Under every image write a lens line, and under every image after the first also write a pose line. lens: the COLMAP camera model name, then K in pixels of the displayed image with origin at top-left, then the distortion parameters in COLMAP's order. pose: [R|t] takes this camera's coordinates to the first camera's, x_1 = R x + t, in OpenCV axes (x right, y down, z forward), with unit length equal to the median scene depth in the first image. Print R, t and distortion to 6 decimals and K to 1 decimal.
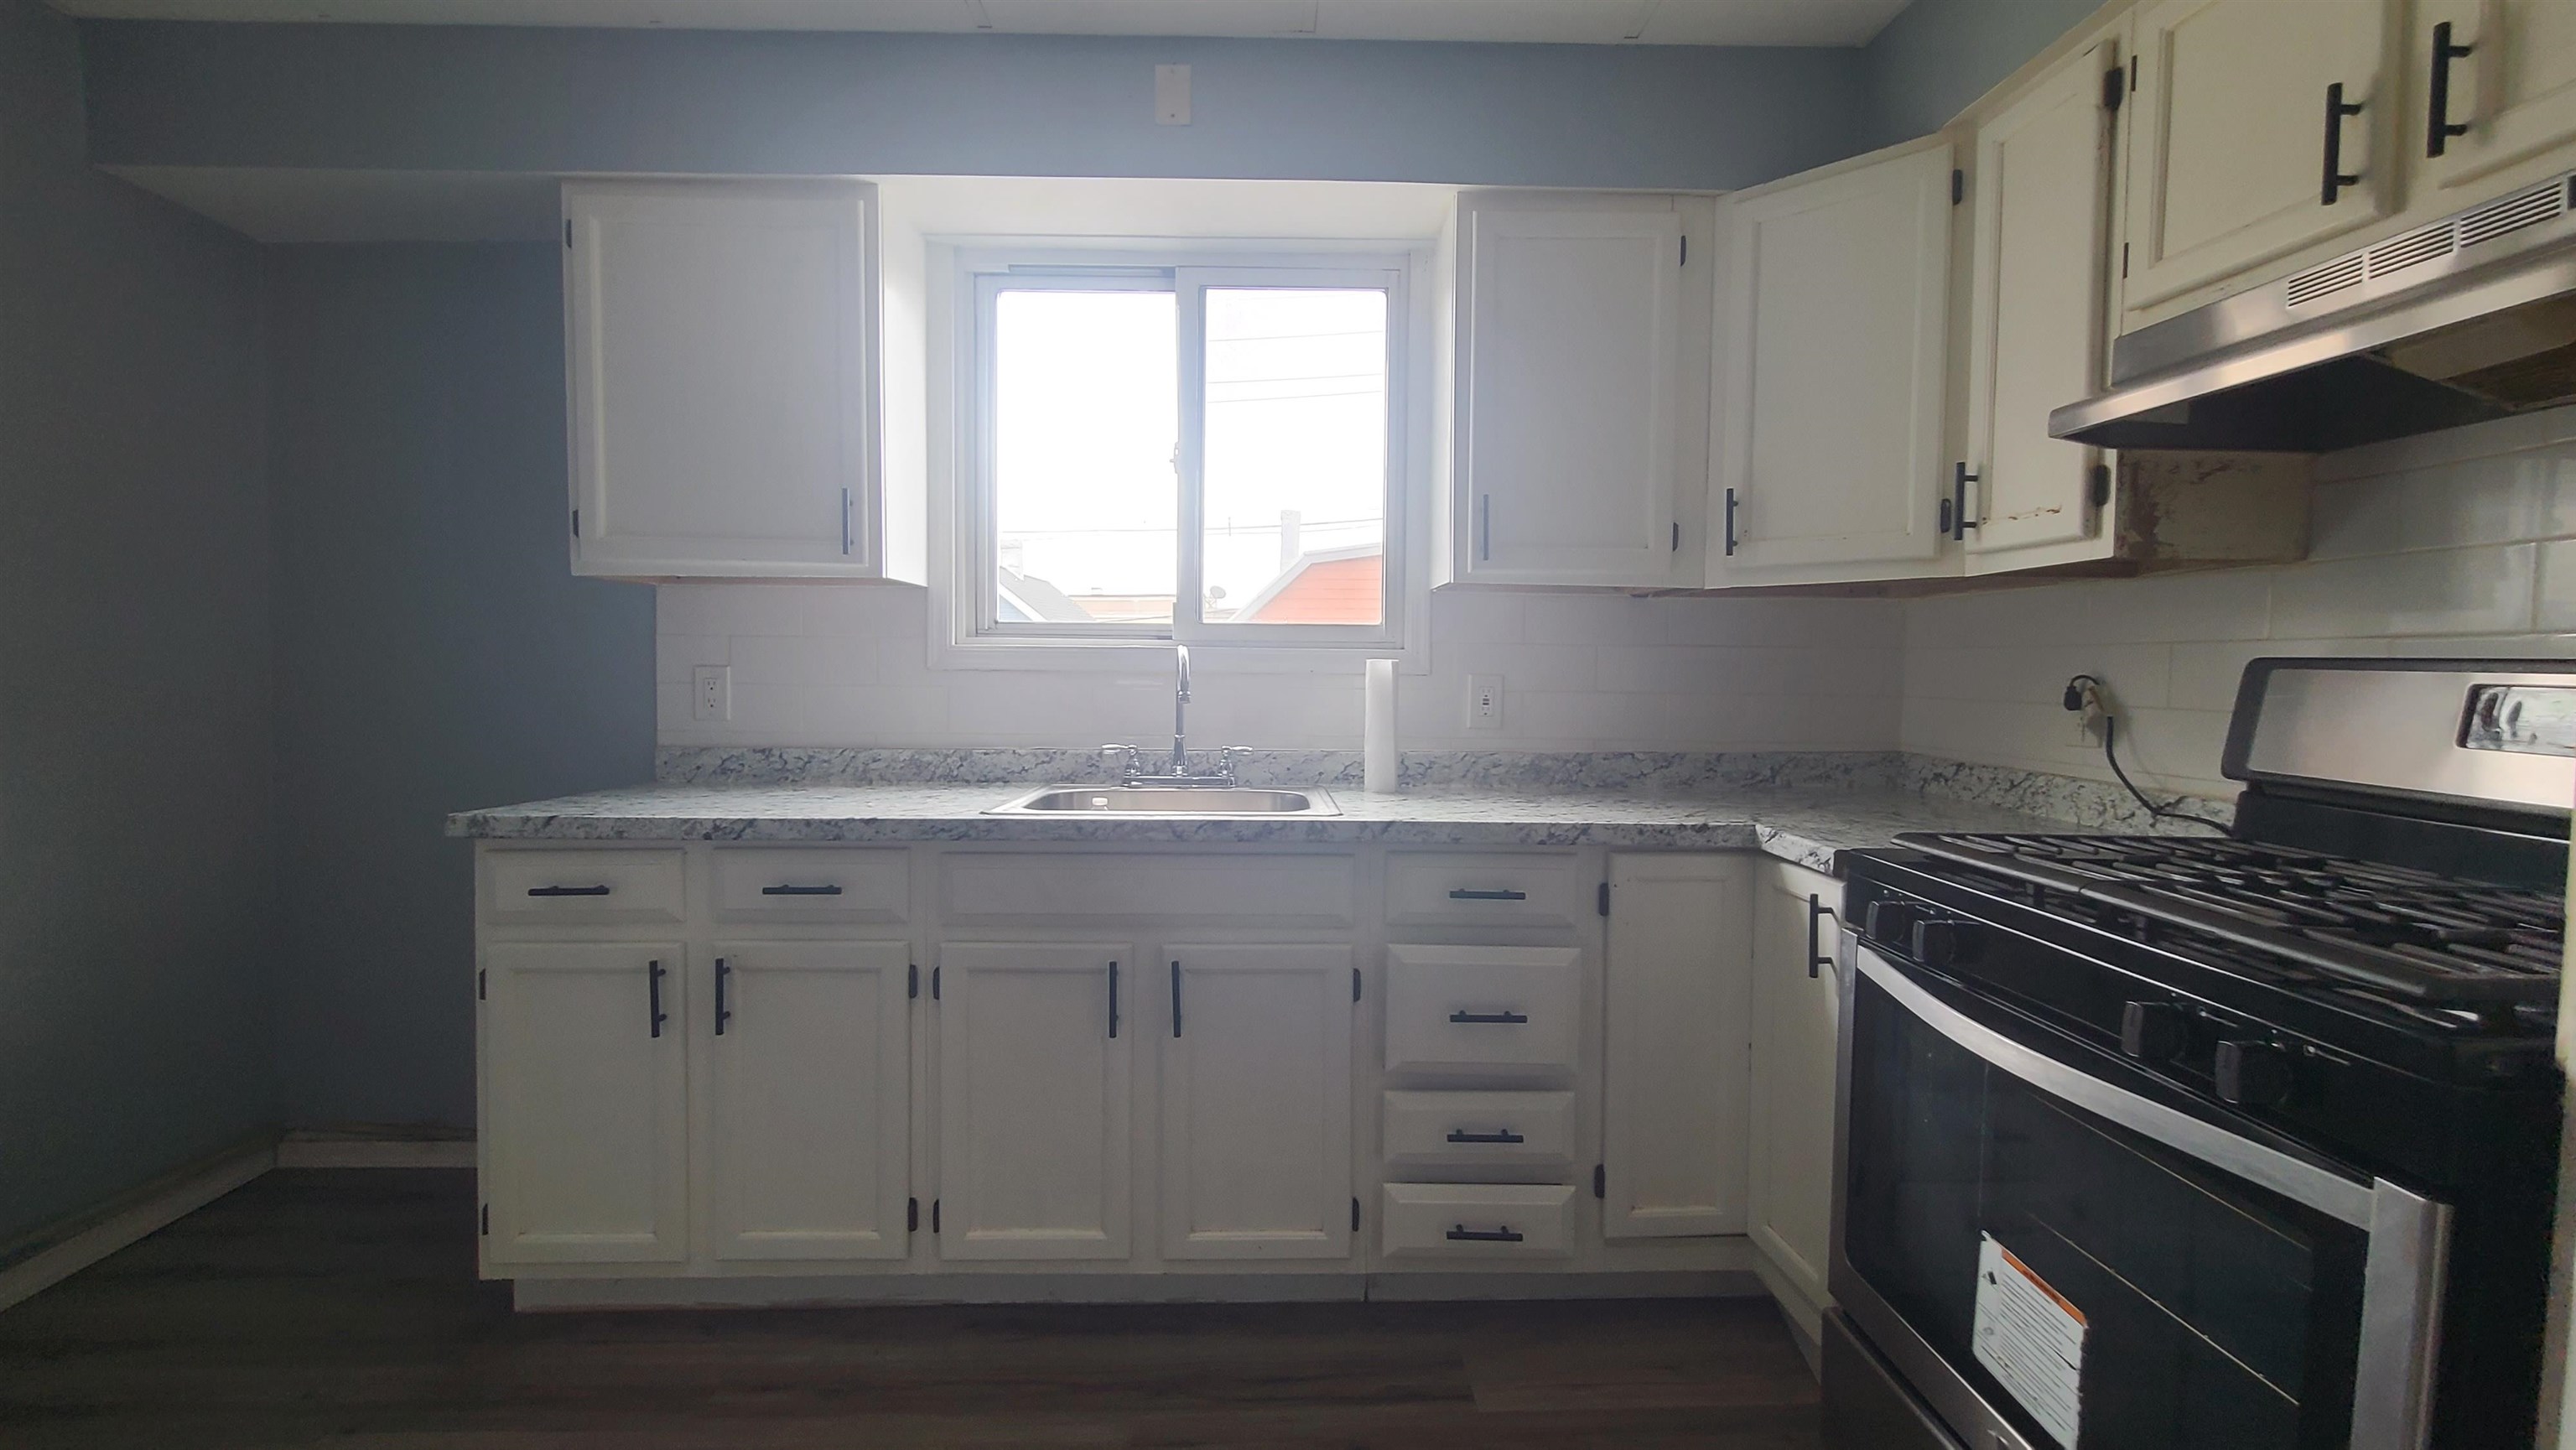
lens RADIAL K [[1055.2, 0, 1276.5], [0, 1055.2, 711.9], [0, 0, 1]] dist [-0.001154, -0.003995]
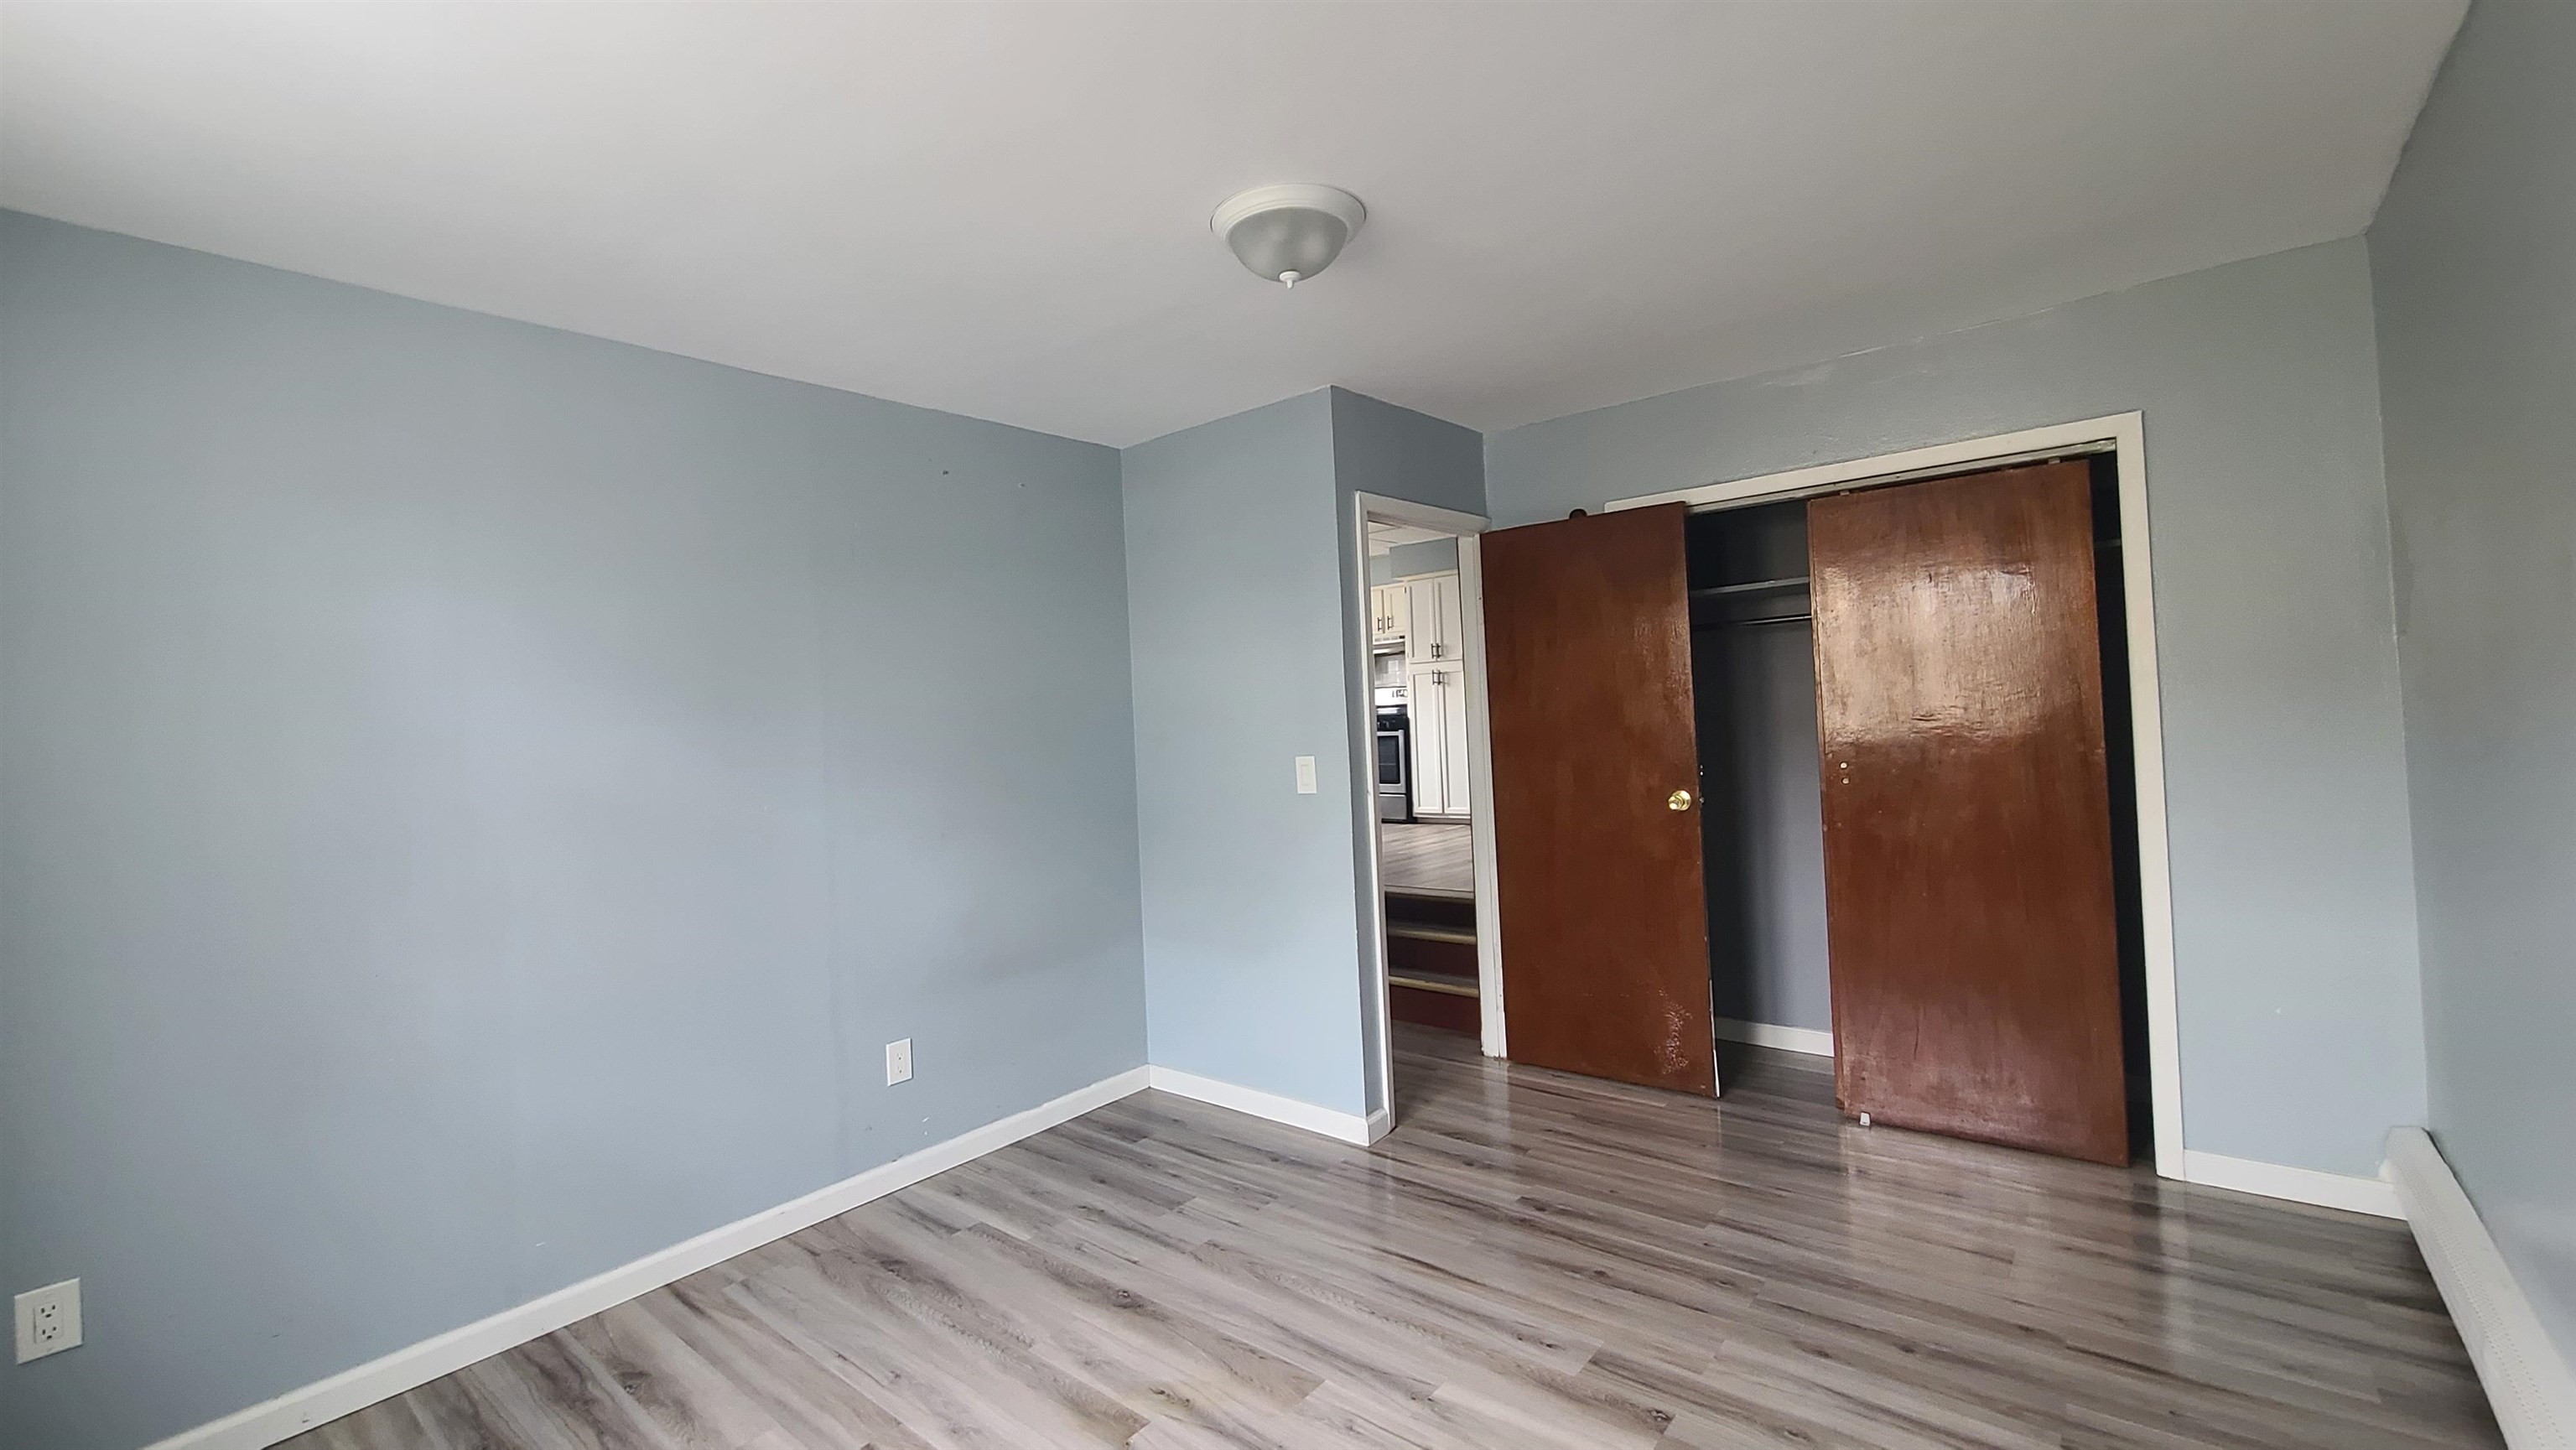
lens RADIAL K [[1055.2, 0, 1276.5], [0, 1055.2, 711.9], [0, 0, 1]] dist [-0.001154, -0.003995]
pose [[0.658866, -0.029692, 0.751674, -3.673967], [0.081711, 0.996133, -0.032273, 0.223391], [-0.747809, 0.082684, 0.658745, -2.426116]]
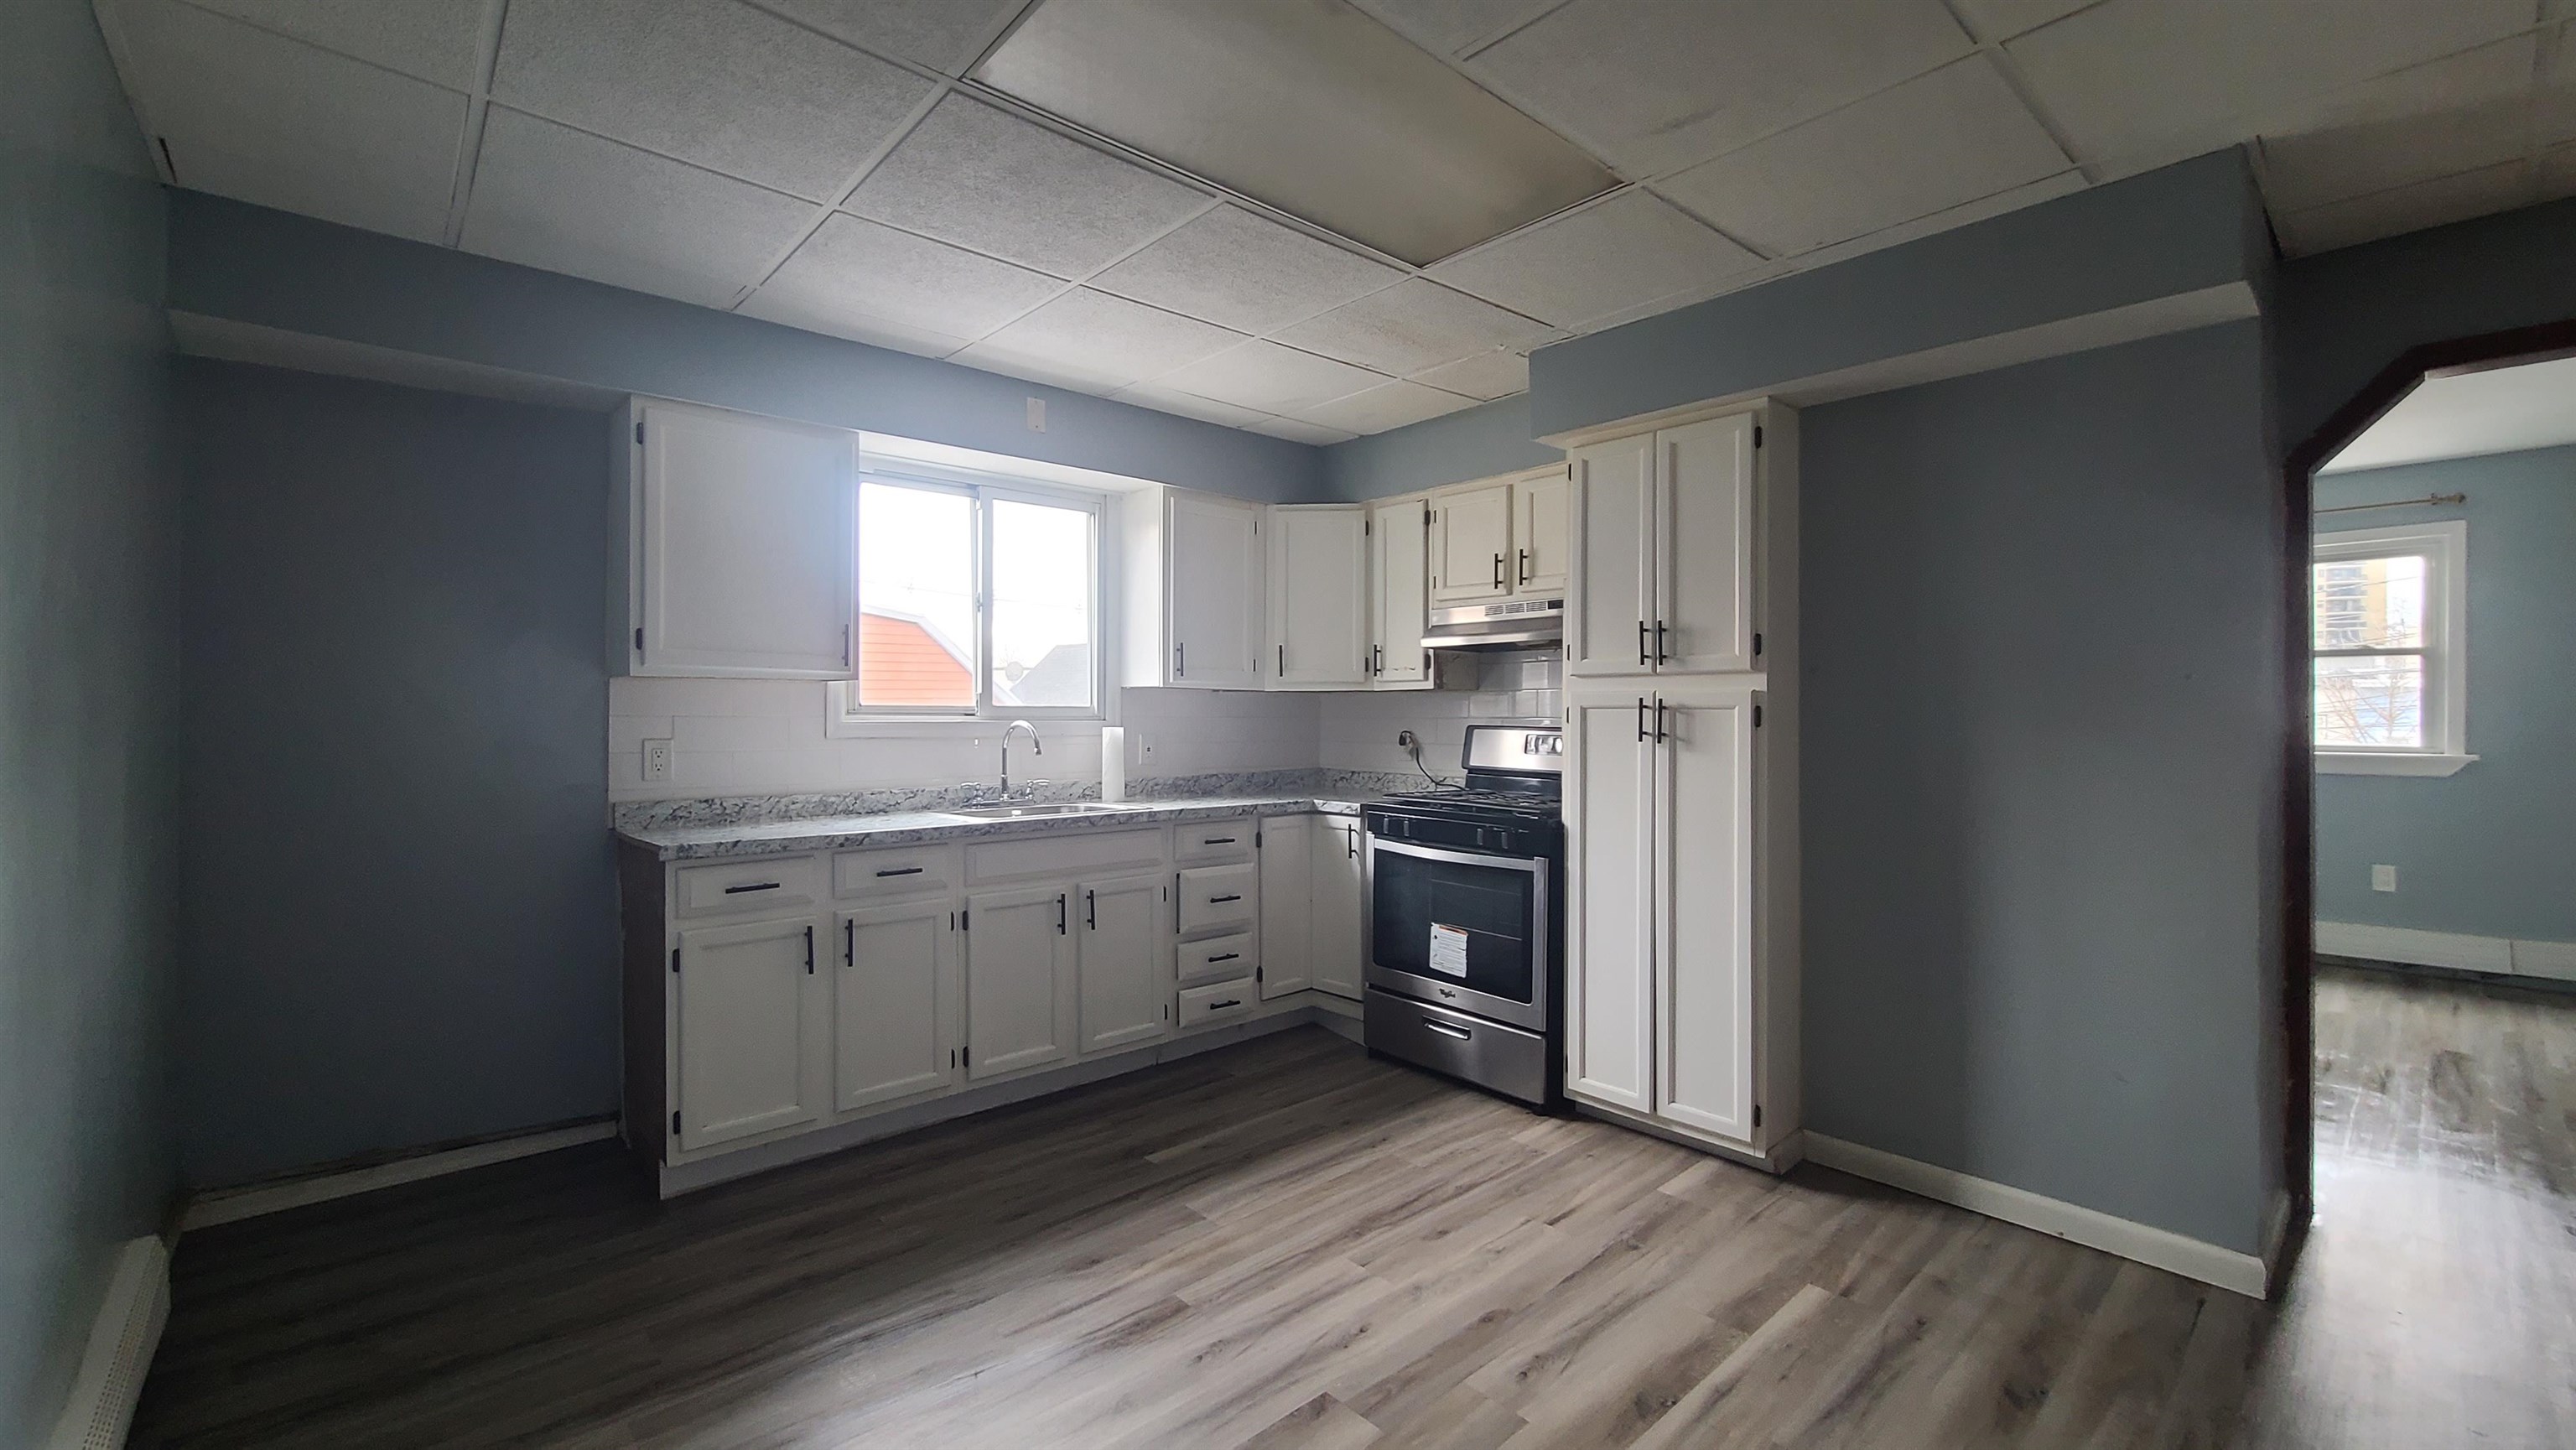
lens RADIAL K [[1055.2, 0, 1276.5], [0, 1055.2, 711.9], [0, 0, 1]] dist [-0.001154, -0.003995]
pose [[0.764002, -0.005943, 0.645186, -1.050389], [0.034081, 0.998933, -0.031155, -0.013745], [-0.644313, 0.045791, 0.763390, -0.674012]]
